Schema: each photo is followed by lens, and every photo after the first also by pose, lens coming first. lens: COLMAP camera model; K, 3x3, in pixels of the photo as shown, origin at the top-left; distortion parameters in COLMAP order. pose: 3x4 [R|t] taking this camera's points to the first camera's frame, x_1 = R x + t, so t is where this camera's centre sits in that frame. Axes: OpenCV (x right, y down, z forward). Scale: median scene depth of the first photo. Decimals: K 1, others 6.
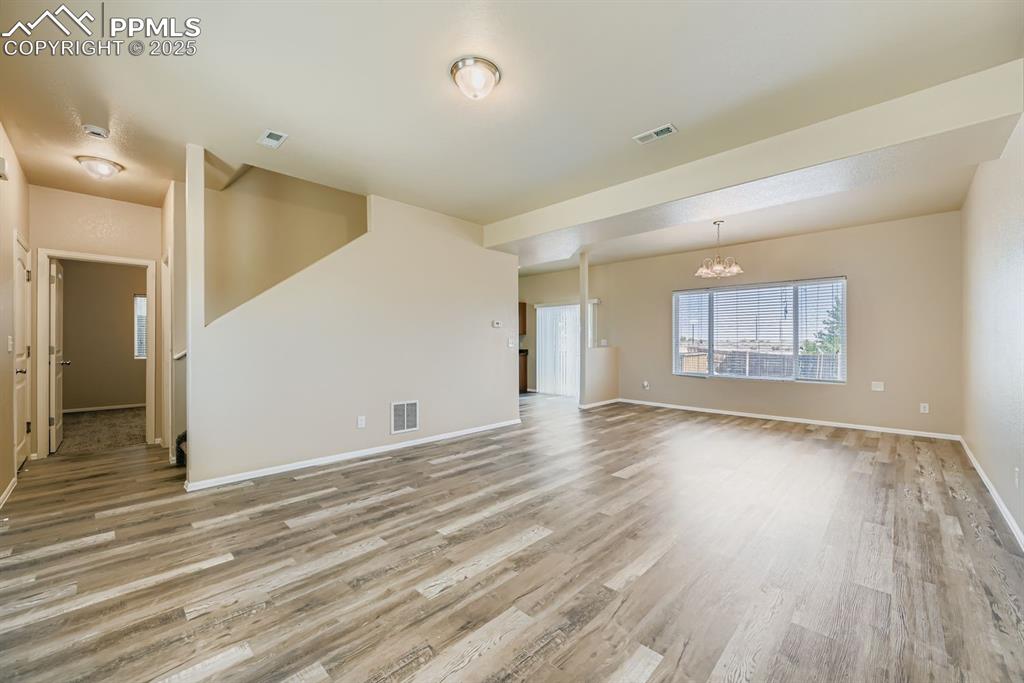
lens RADIAL K [[402.6, 0, 517.4], [0, 402.6, 340.7], [0, 0, 1]] dist [0.000650, 0.000158]
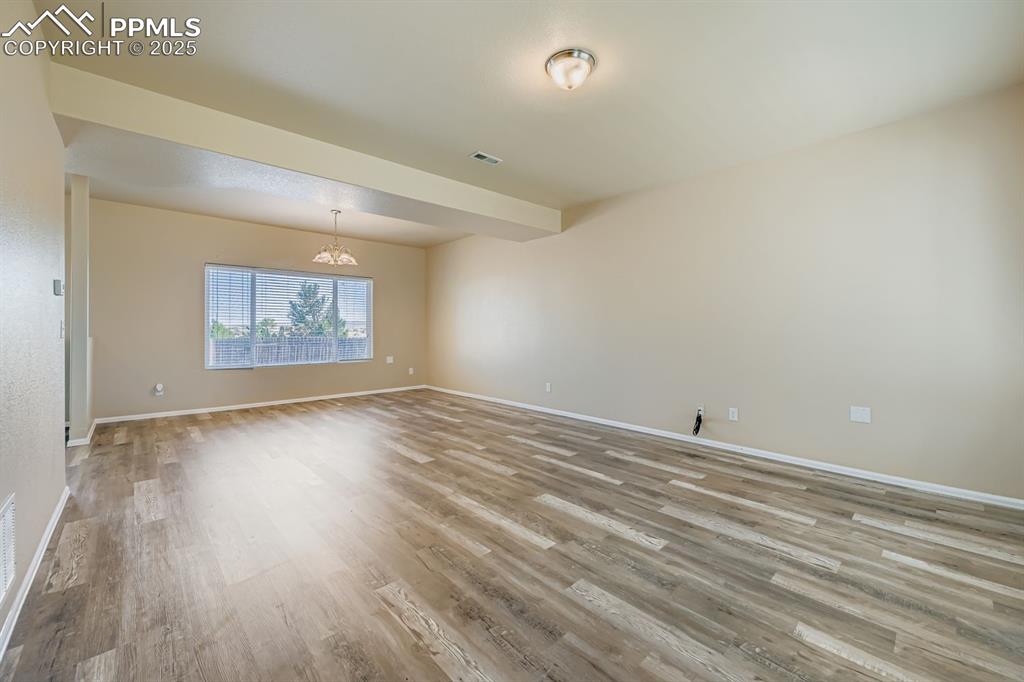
lens RADIAL K [[402.6, 0, 522.0], [0, 402.6, 335.5], [0, 0, 1]] dist [0.000650, 0.000158]
pose [[0.048314, -0.013281, 0.998744, -1.194408], [-0.005188, 0.999895, 0.013547, 0.010220], [-0.998819, -0.005836, 0.048241, 1.154414]]
